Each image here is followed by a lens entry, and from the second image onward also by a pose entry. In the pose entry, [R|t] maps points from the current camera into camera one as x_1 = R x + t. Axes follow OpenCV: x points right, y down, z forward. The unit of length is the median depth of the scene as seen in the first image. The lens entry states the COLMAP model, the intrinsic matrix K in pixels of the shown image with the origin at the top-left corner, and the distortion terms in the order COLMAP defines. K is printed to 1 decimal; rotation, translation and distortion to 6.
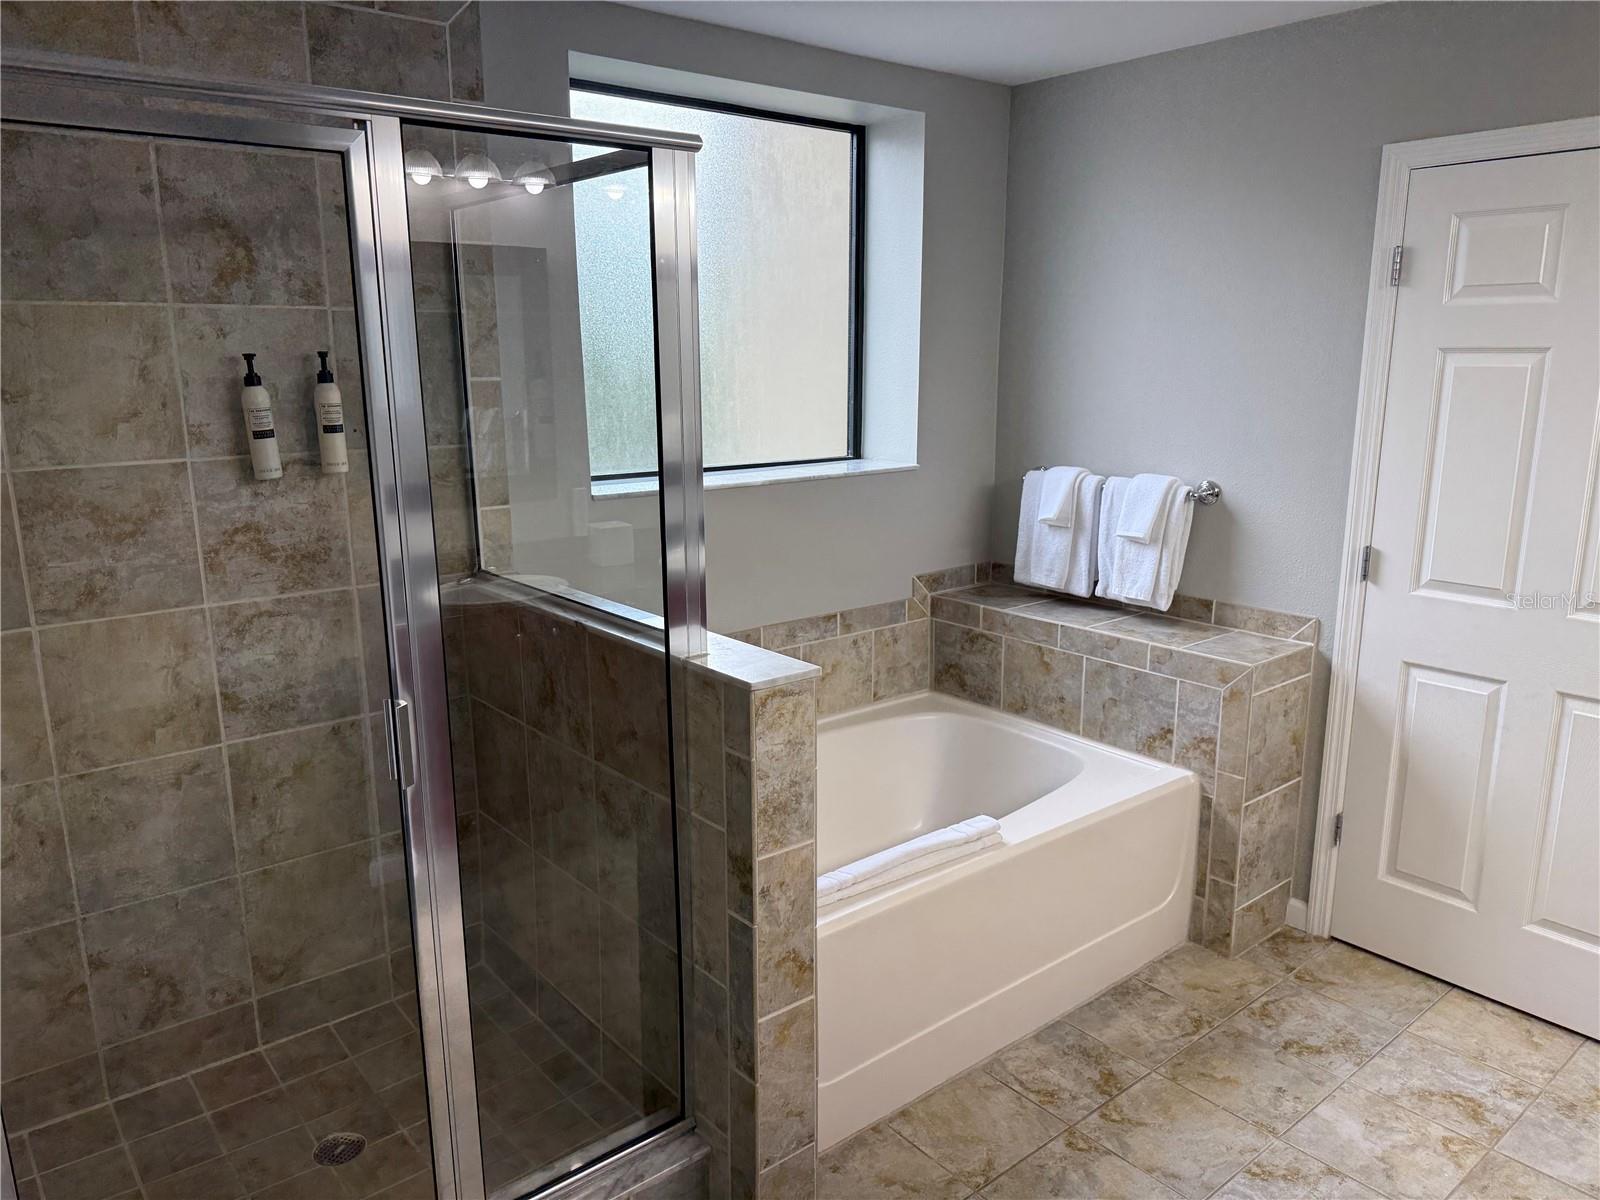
lens RADIAL K [[1135.8, 0, 821.0], [0, 1135.8, 591.4], [0, 0, 1]] dist [0.076416, -0.115625]
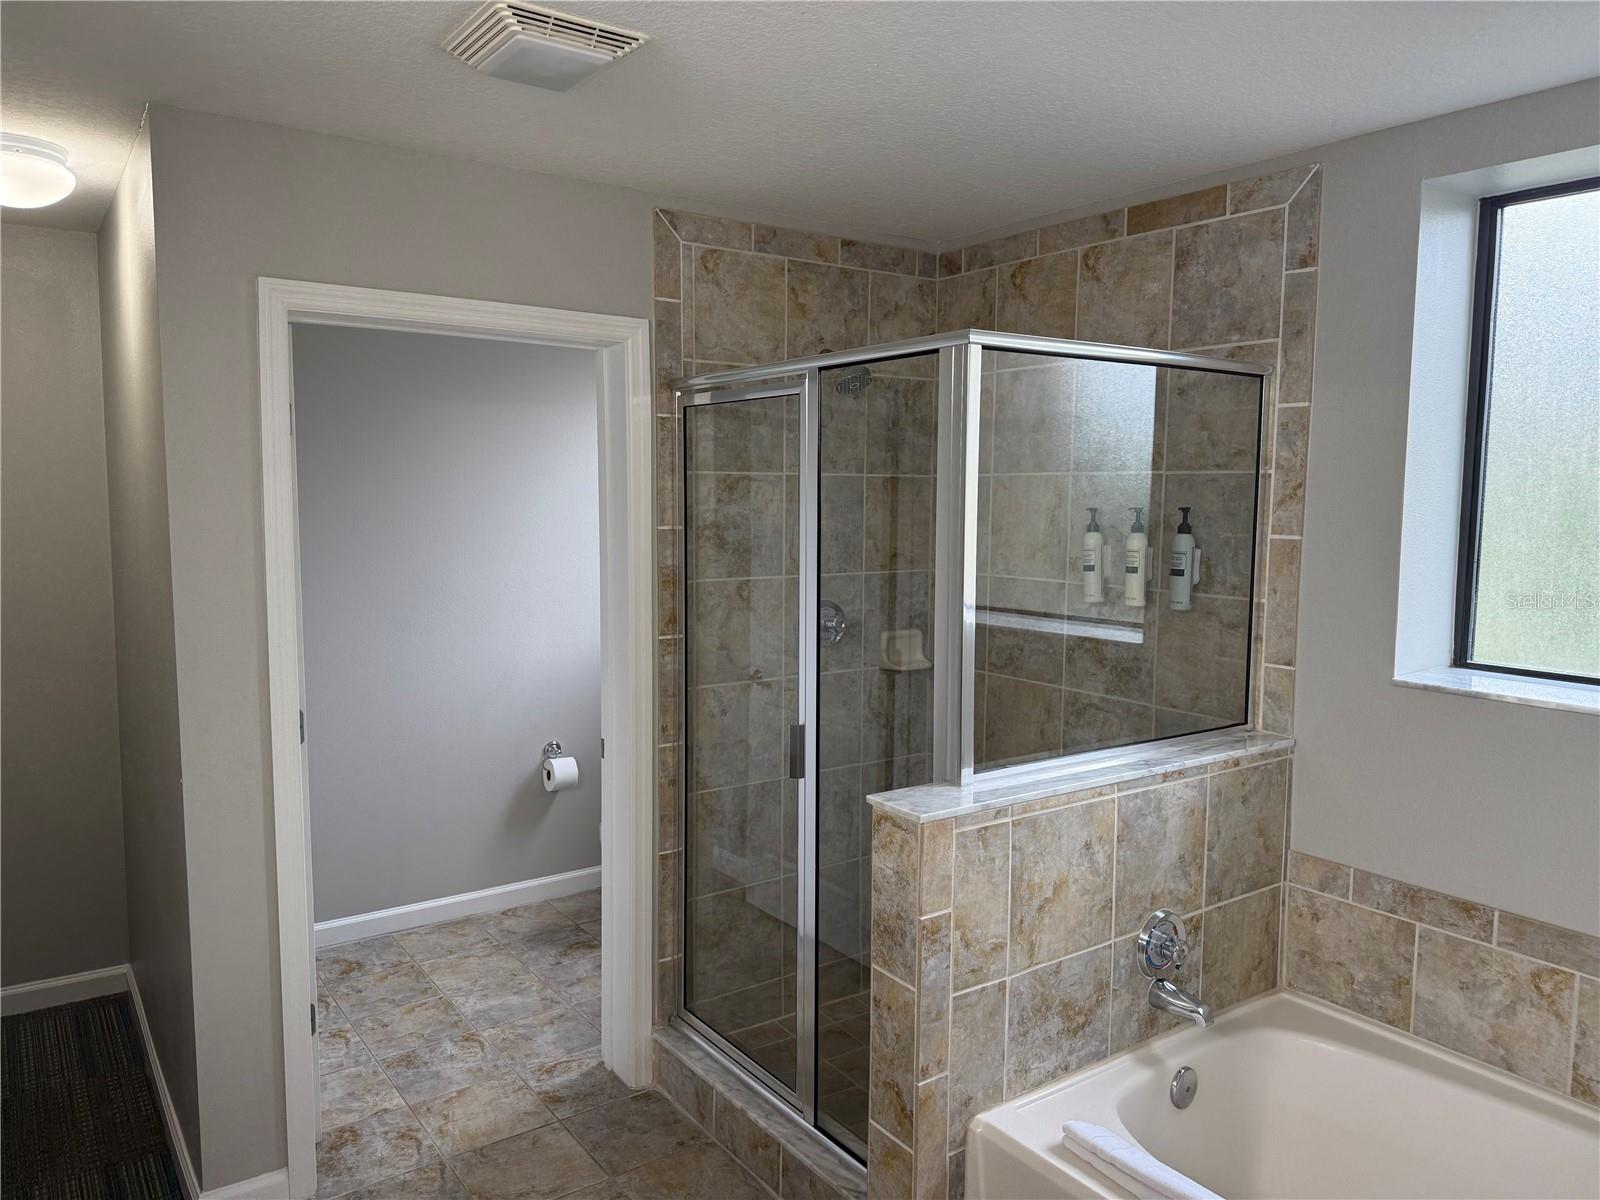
lens RADIAL K [[1135.8, 0, 821.0], [0, 1135.8, 591.4], [0, 0, 1]] dist [0.076416, -0.115625]
pose [[-0.069425, 0.090248, -0.993497, 0.857907], [-0.220795, 0.969810, 0.103525, -0.182866], [0.972846, 0.226546, -0.047403, 0.789629]]
